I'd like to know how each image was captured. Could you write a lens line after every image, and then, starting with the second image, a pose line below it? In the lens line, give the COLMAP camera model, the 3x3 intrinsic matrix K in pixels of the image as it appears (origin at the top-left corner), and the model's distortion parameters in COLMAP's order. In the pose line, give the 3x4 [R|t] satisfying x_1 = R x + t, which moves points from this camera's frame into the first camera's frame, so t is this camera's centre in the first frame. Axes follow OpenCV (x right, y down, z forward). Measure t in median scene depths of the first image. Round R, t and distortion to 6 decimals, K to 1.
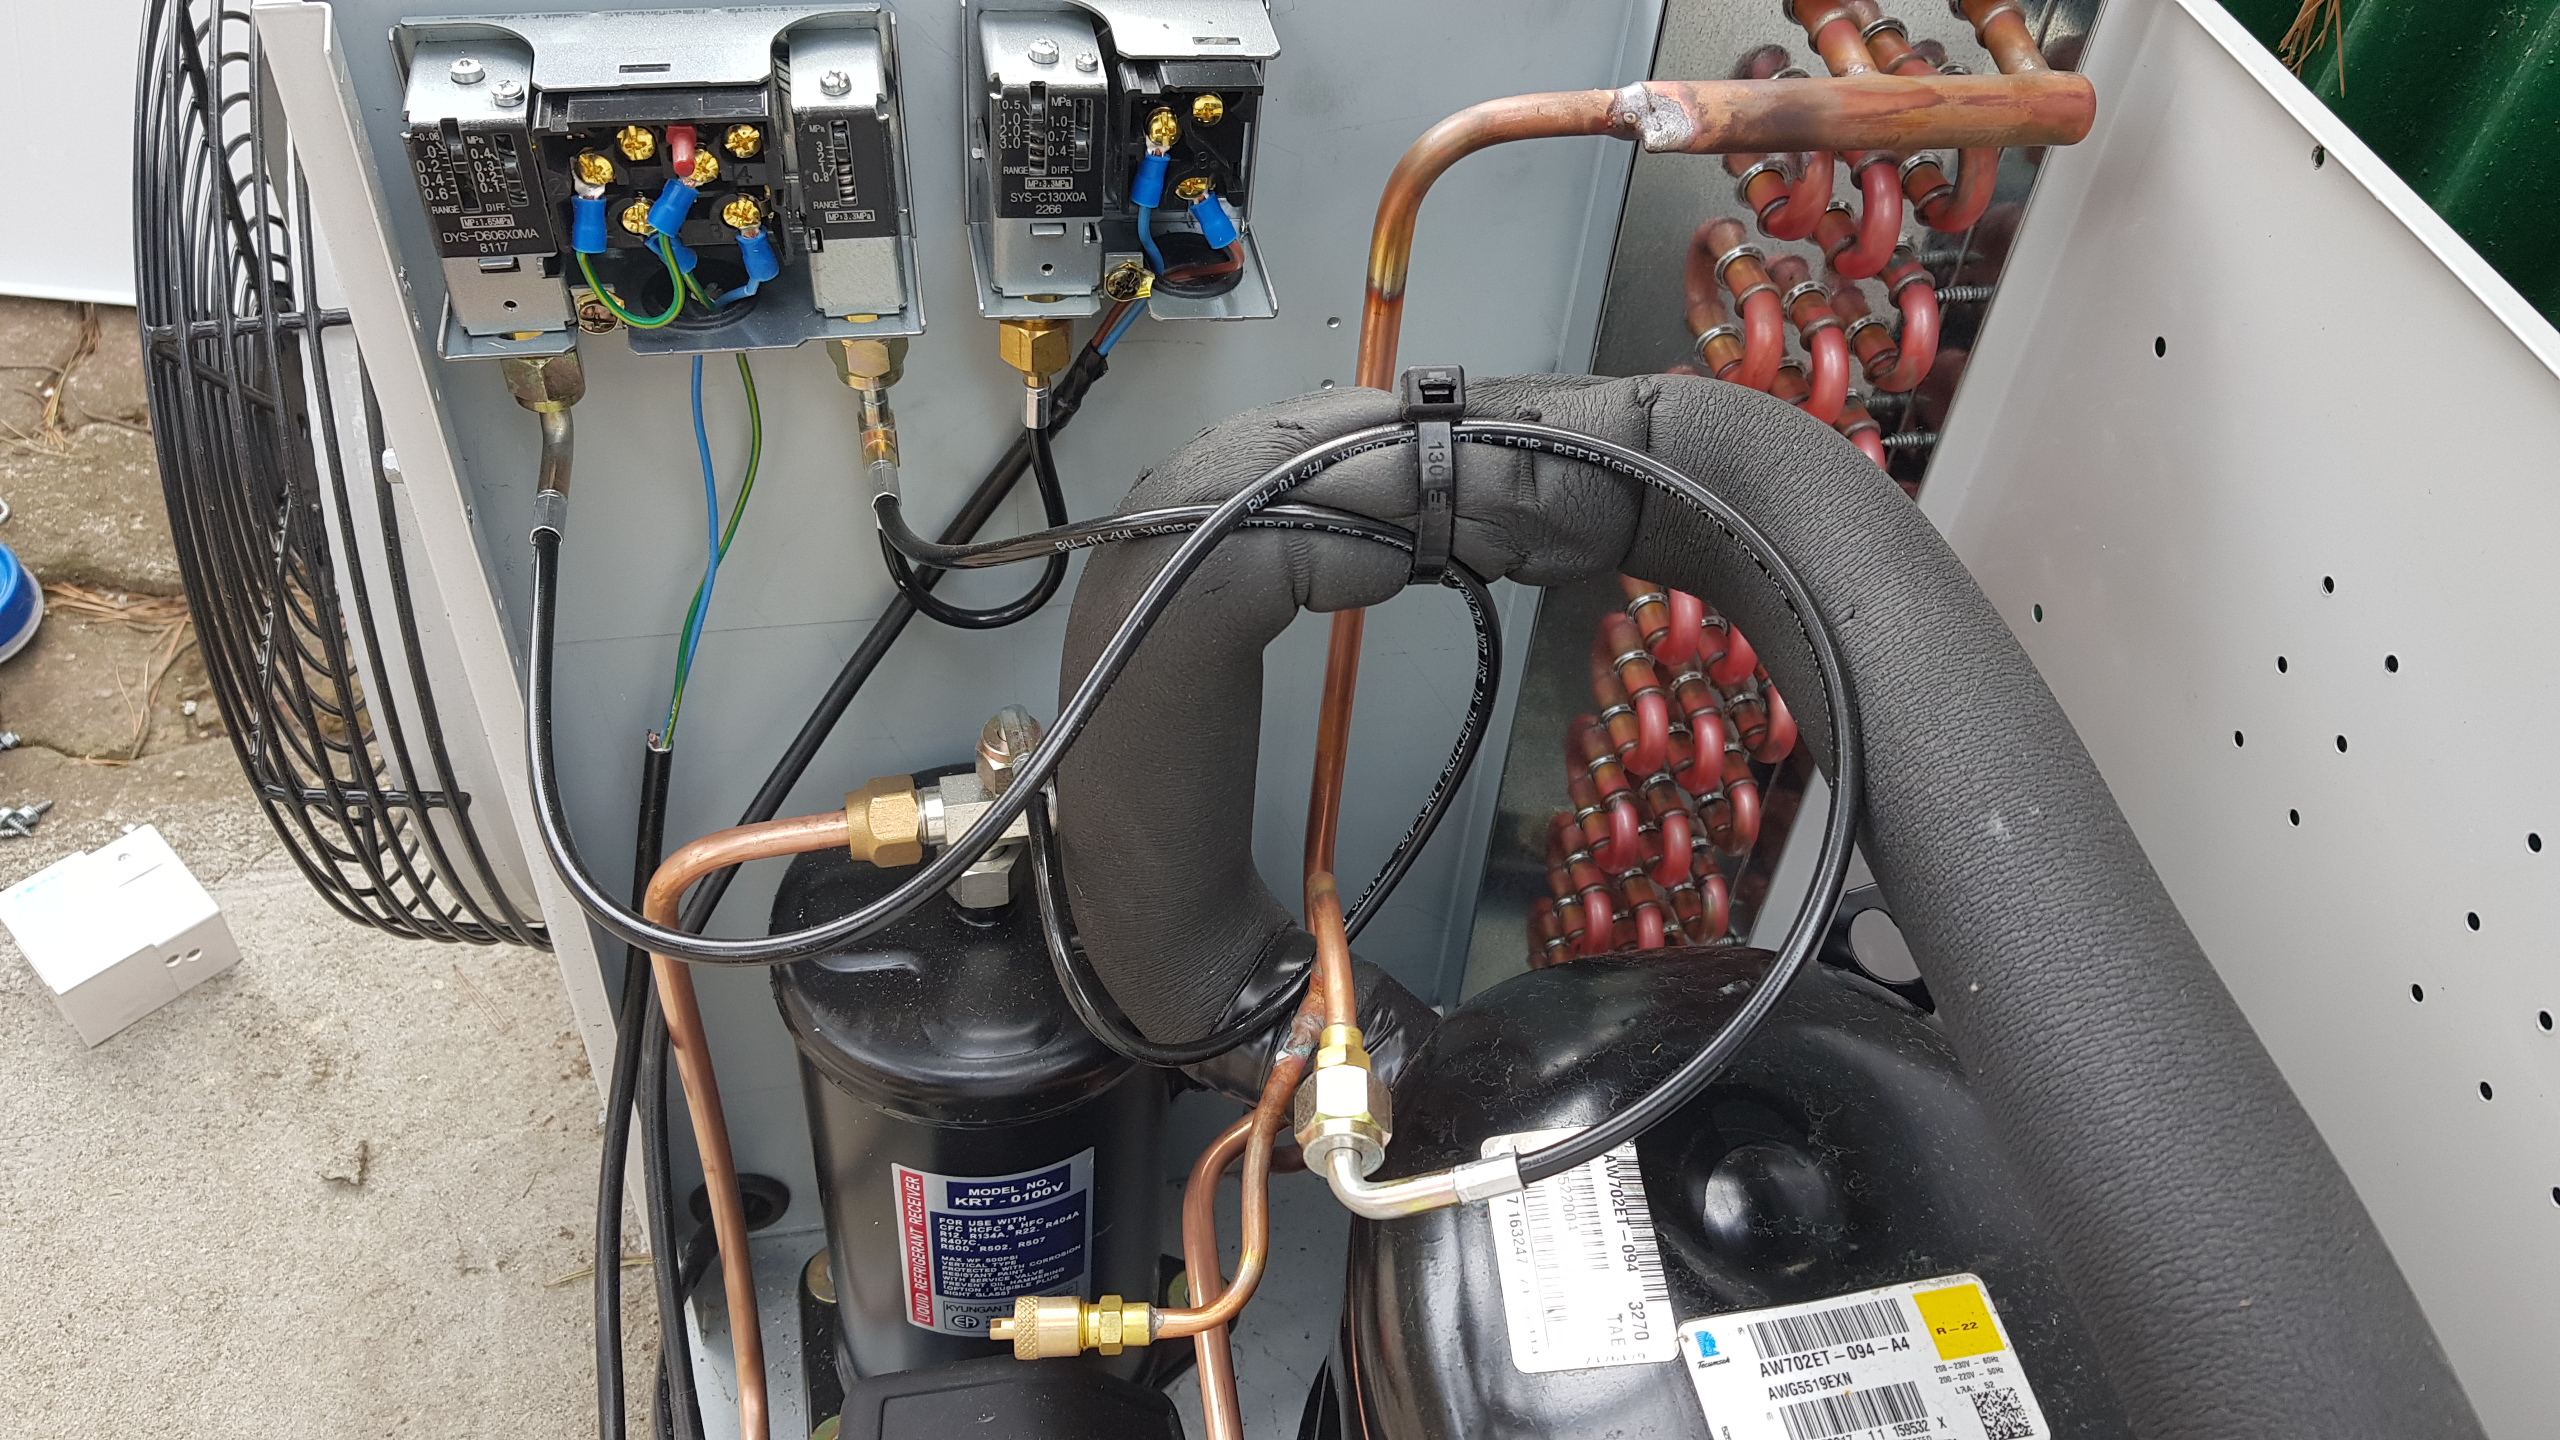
lens RADIAL K [[1969.0, 0, 1280.0], [0, 1969.0, 720.0], [0, 0, 1]] dist [0.119429, -0.262833]
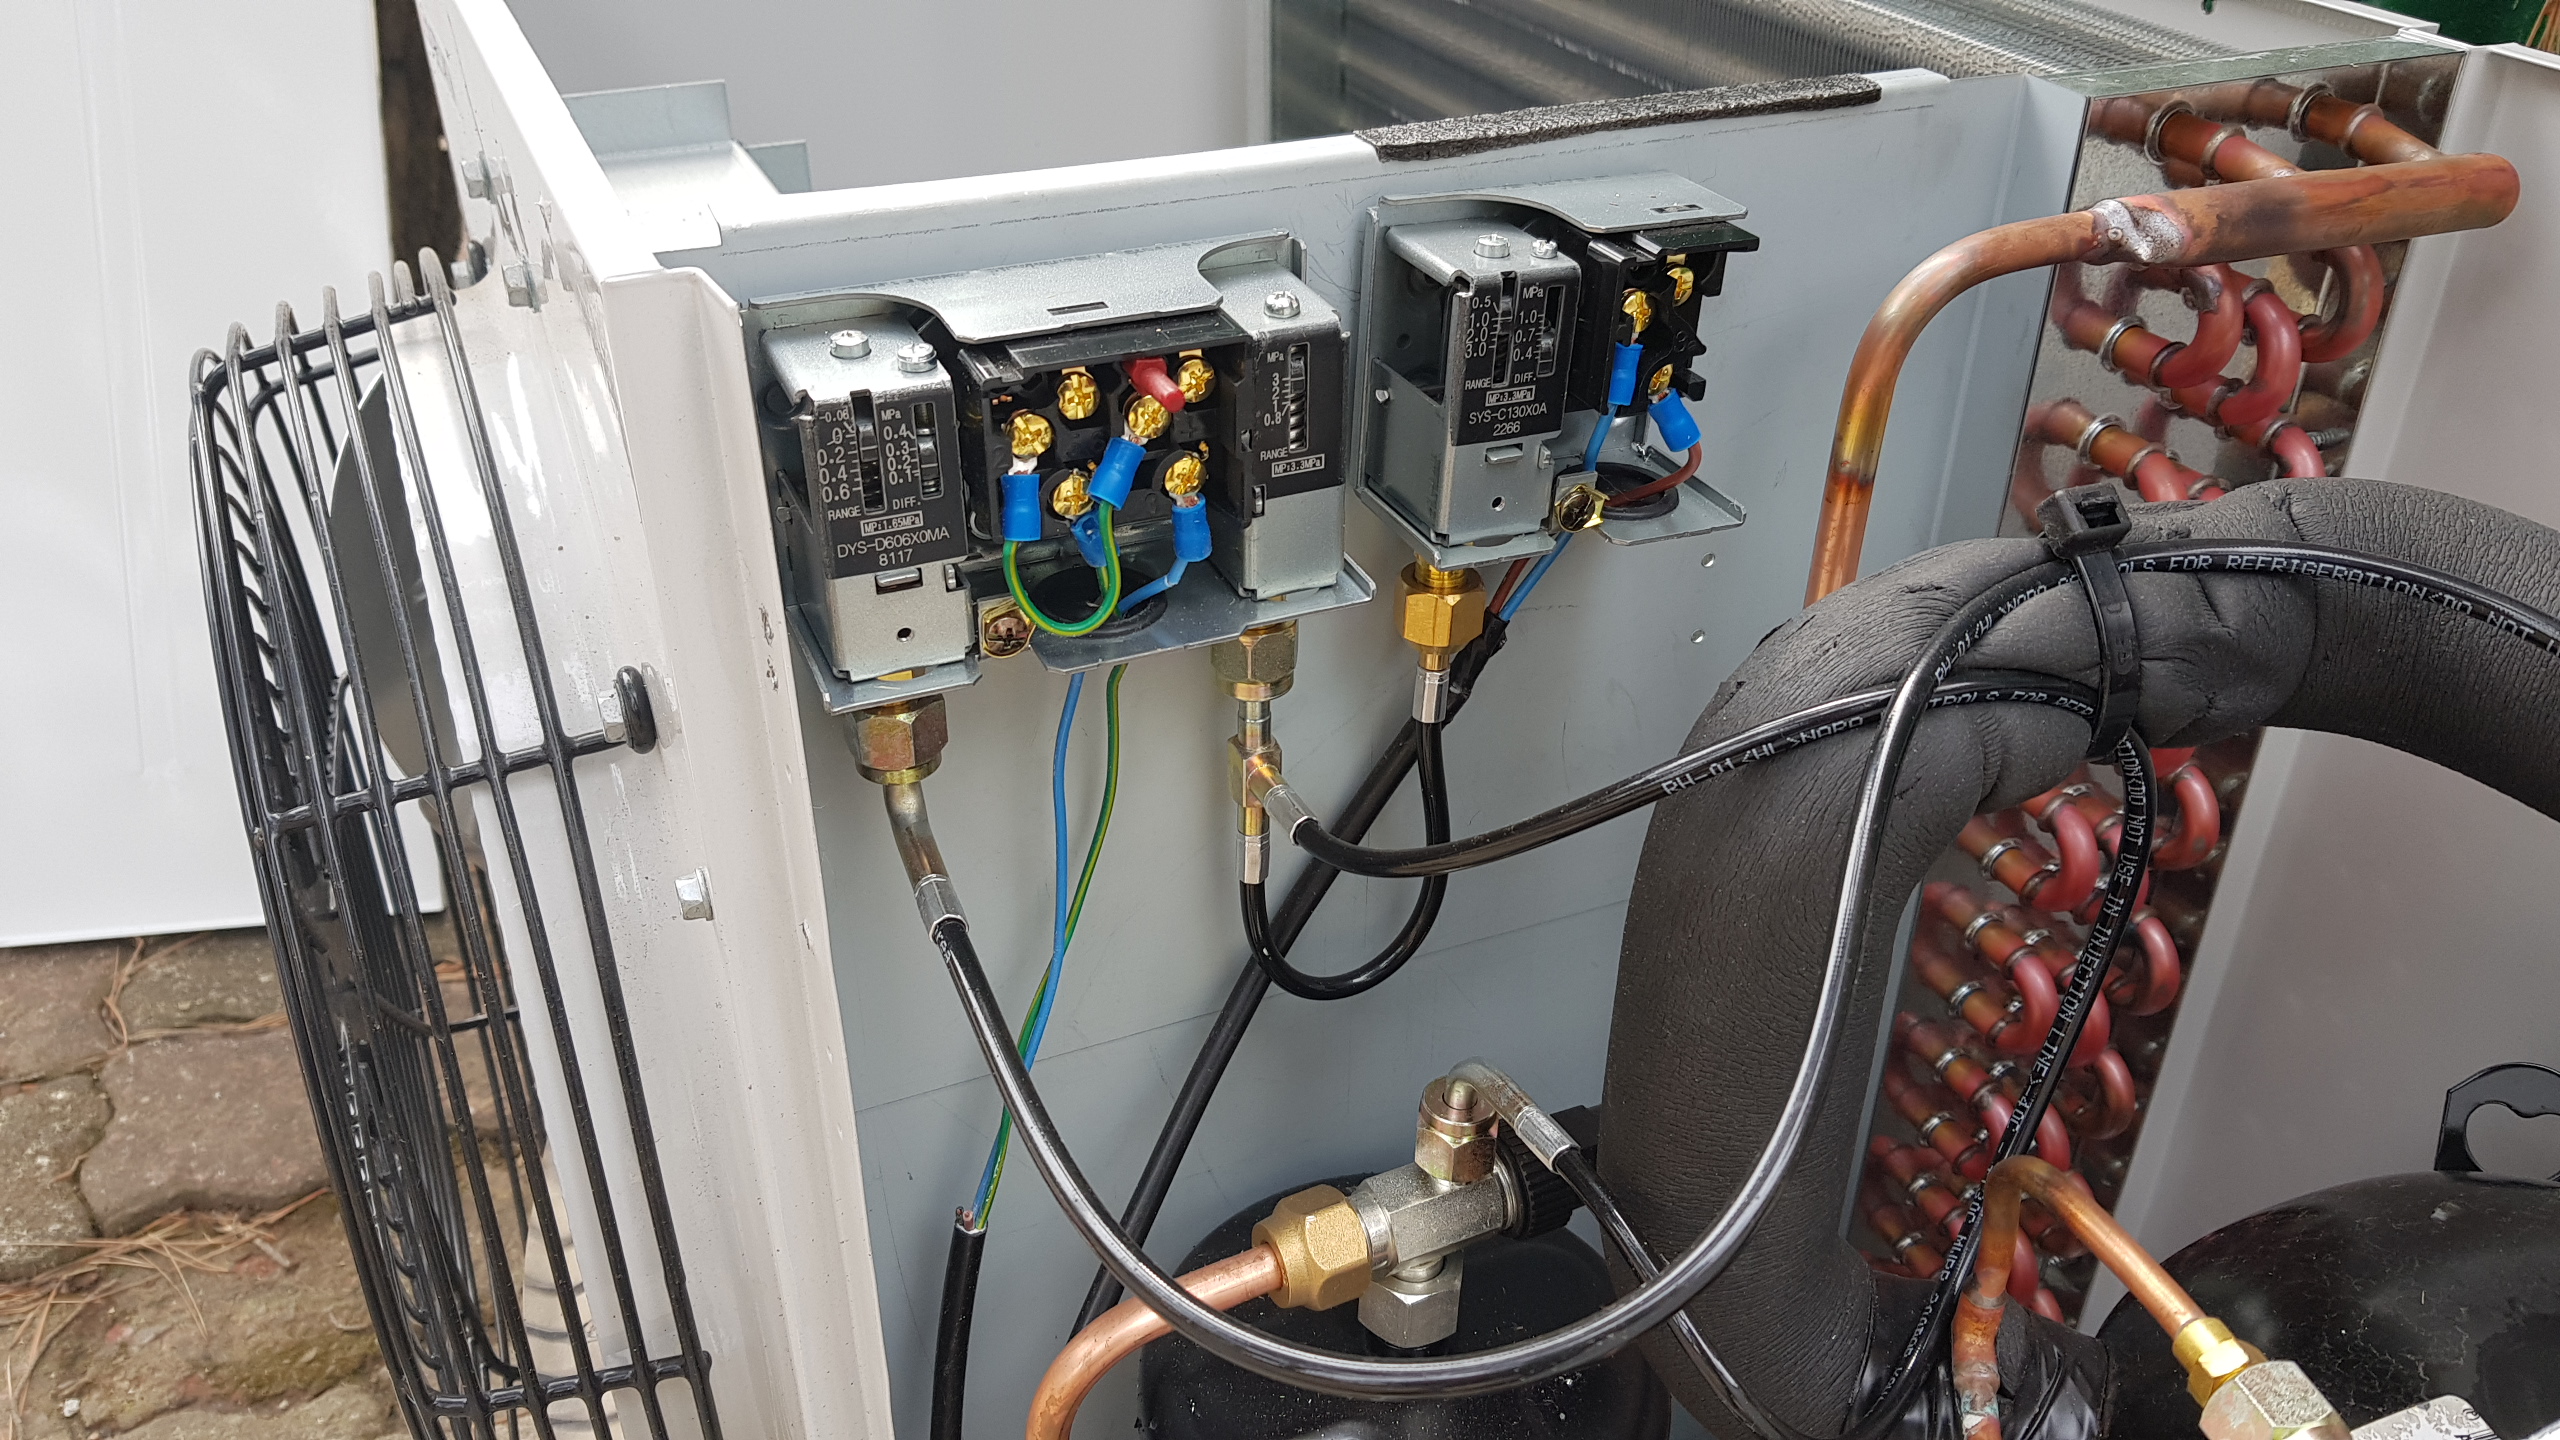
lens RADIAL K [[1925.4, 0, 1280.0], [0, 1925.4, 720.0], [0, 0, 1]] dist [0.110552, -0.143844]
pose [[0.972563, -0.168906, 0.159973, -0.370473], [0.203405, 0.951118, -0.232380, 0.034217], [-0.112903, 0.258544, 0.959379, 0.254075]]
